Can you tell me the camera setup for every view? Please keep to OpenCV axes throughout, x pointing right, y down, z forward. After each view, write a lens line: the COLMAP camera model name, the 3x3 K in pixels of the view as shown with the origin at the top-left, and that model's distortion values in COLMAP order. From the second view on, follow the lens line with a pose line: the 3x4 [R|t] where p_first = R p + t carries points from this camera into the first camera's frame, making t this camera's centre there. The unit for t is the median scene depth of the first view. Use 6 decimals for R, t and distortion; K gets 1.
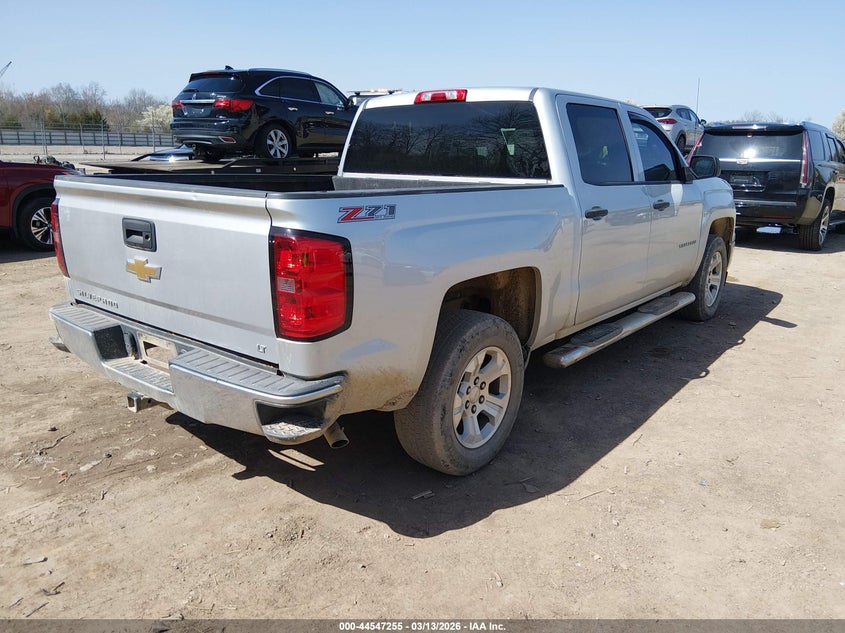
lens RADIAL K [[665.2, 0, 430.3], [0, 665.2, 317.7], [0, 0, 1]] dist [0.007407, -0.003611]
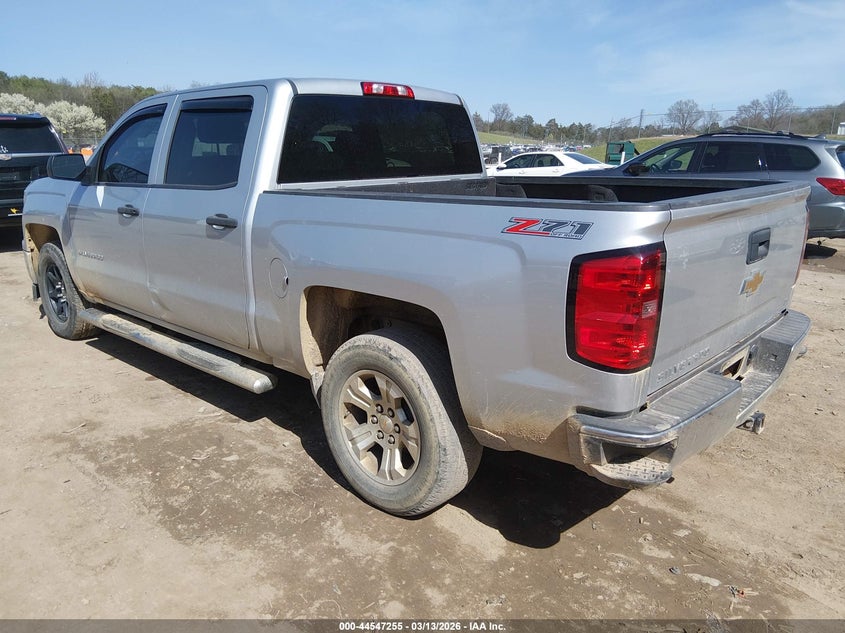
lens RADIAL K [[665.2, 0, 429.3], [0, 665.2, 316.4], [0, 0, 1]] dist [0.007407, -0.003611]
pose [[0.039840, -0.250869, 0.967201, -0.966558], [0.253475, 0.938844, 0.233073, -0.248611], [-0.966521, 0.235876, 0.100992, 0.957940]]
